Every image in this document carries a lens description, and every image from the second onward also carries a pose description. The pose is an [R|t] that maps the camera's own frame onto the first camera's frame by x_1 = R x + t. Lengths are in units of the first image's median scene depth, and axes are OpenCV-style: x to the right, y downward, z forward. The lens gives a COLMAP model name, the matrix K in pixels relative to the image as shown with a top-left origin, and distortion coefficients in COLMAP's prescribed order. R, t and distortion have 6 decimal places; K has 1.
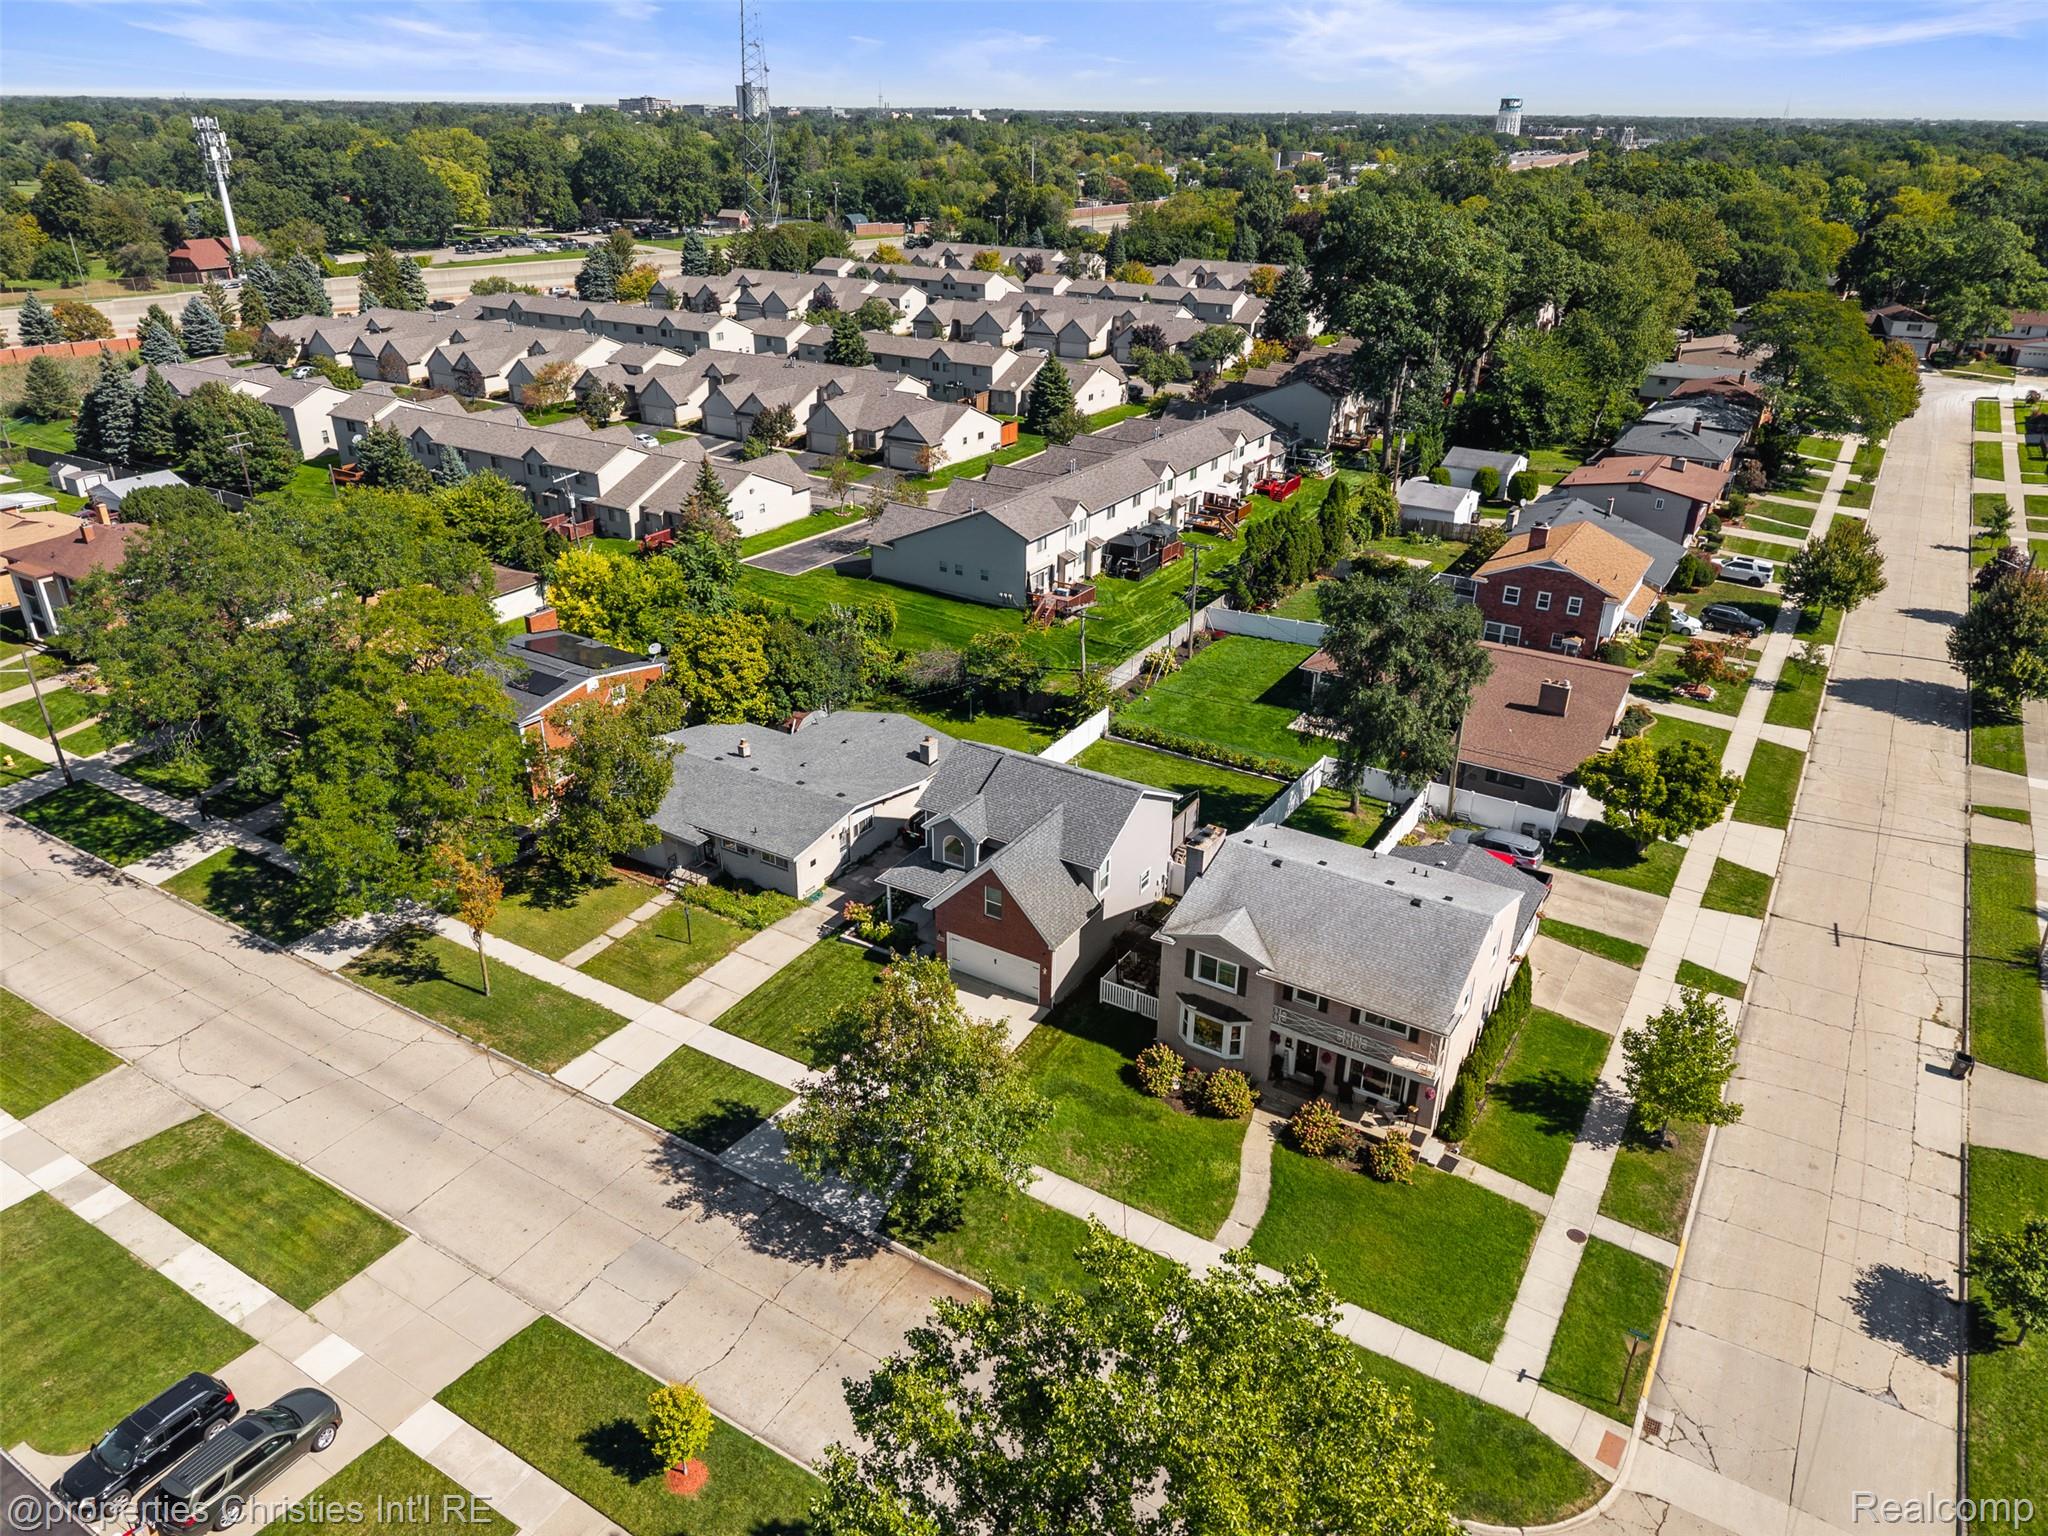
lens RADIAL K [[1360.8, 0, 1030.5], [0, 1360.8, 780.6], [0, 0, 1]] dist [0.085812, -0.109674]
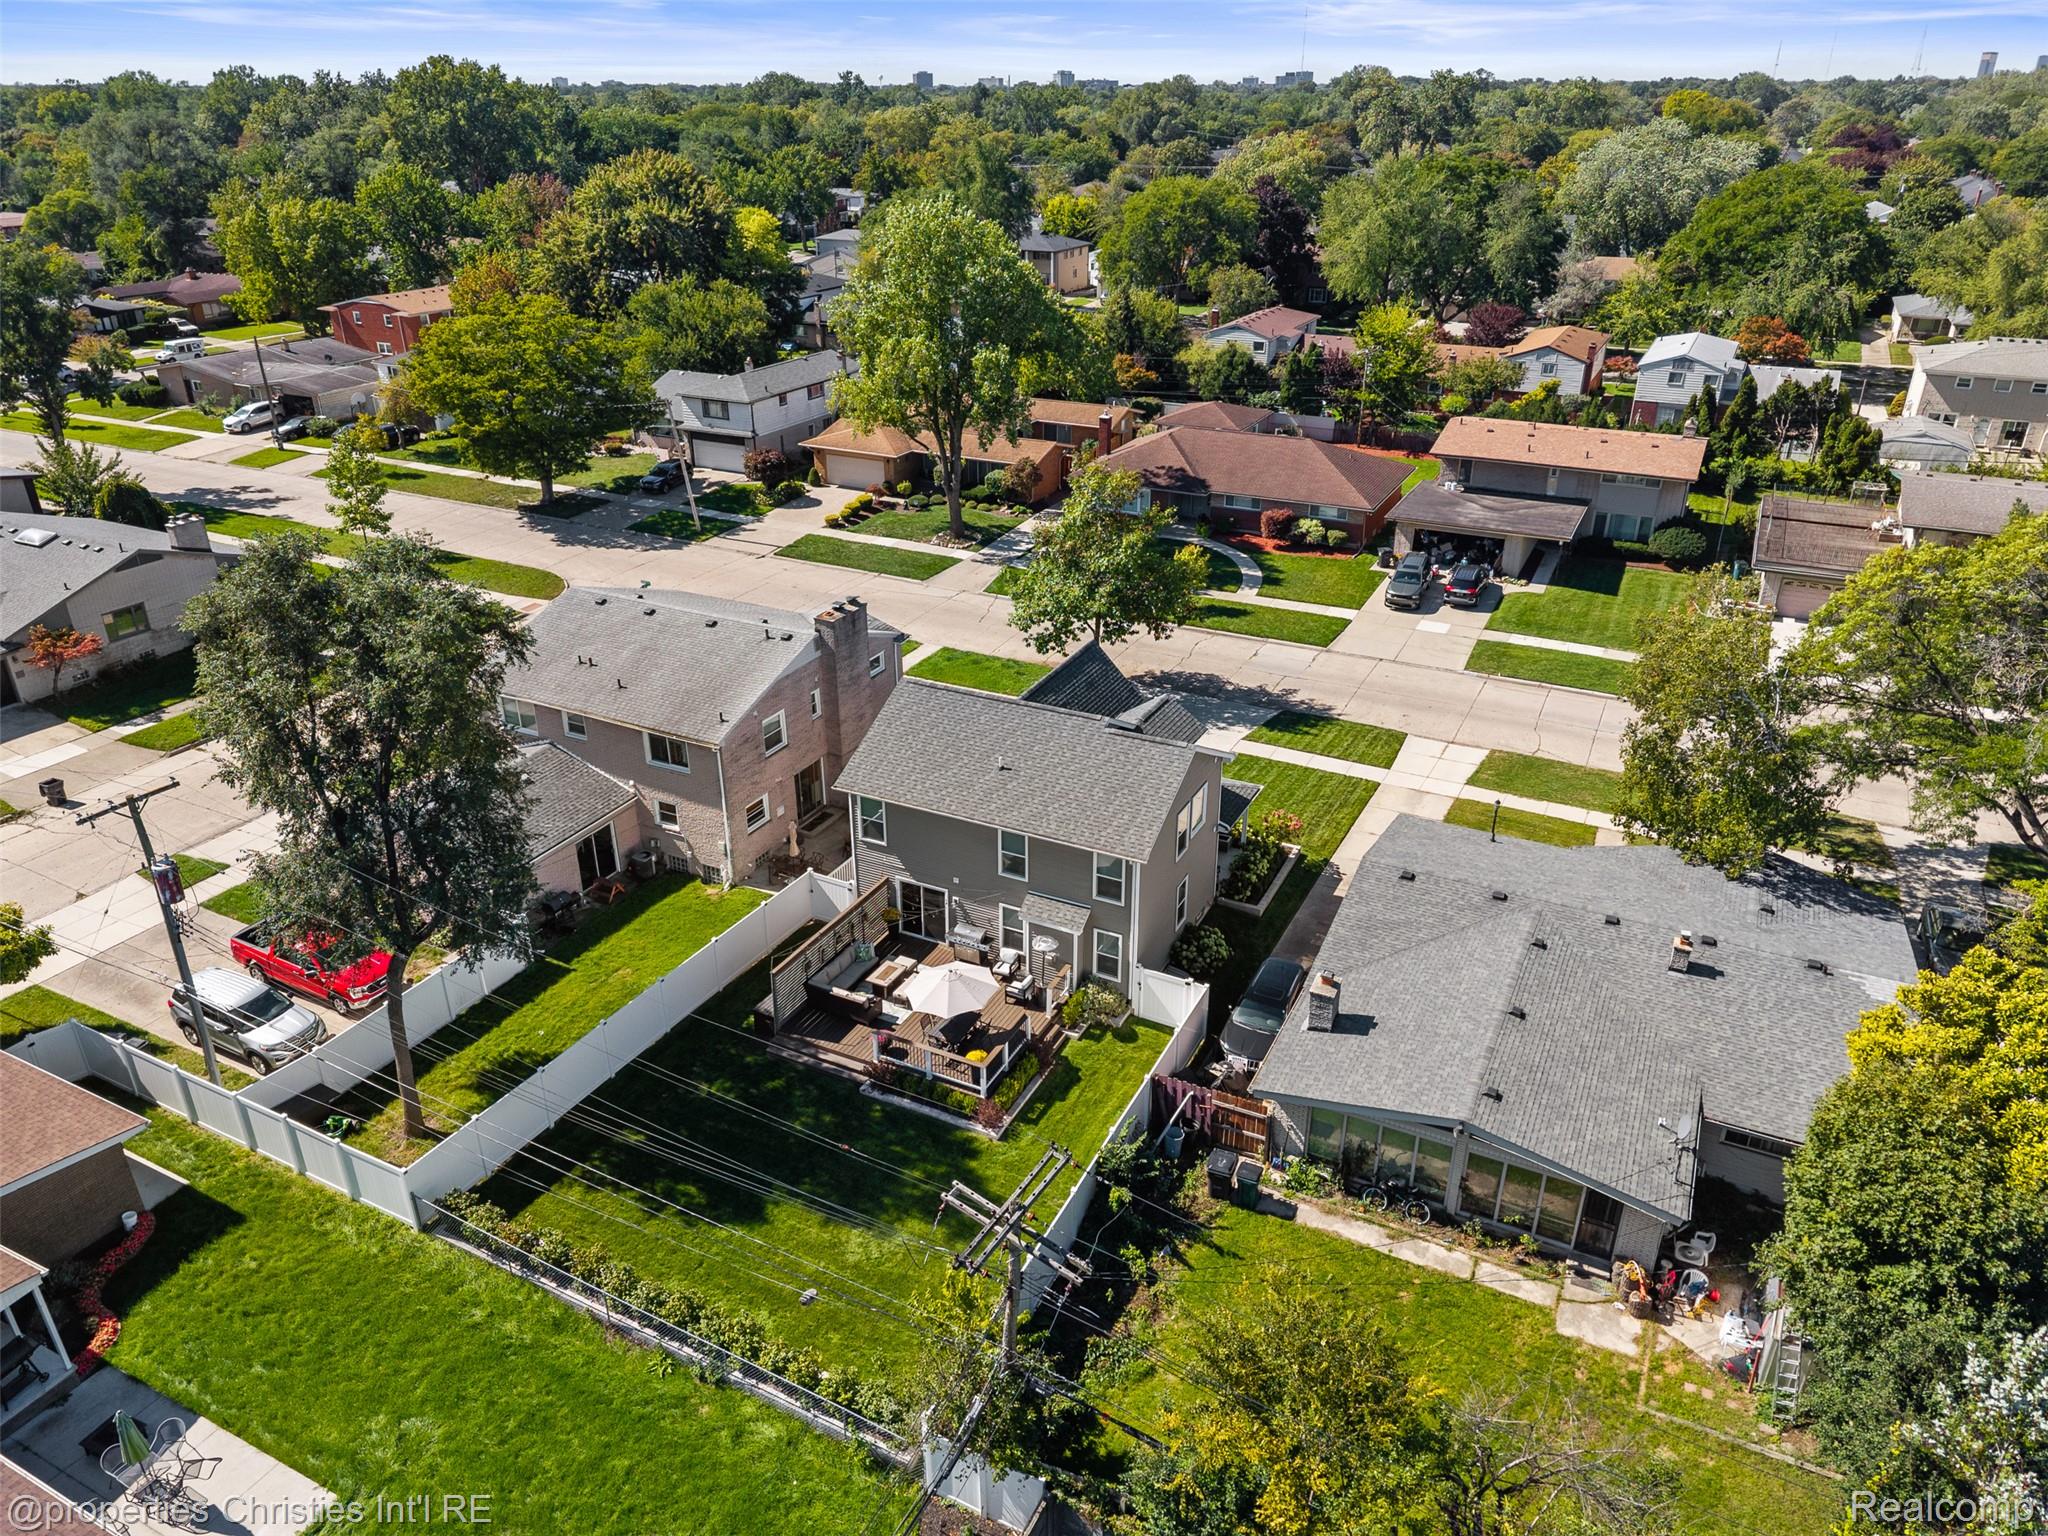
lens RADIAL K [[1403.1, 0, 1019.1], [0, 1403.1, 769.5], [0, 0, 1]] dist [0.045182, -0.047644]
pose [[-0.997005, 0.029308, -0.071562, 0.077256], [-0.038371, 0.615955, 0.786847, -0.556032], [0.067140, 0.787236, -0.612986, 1.517931]]
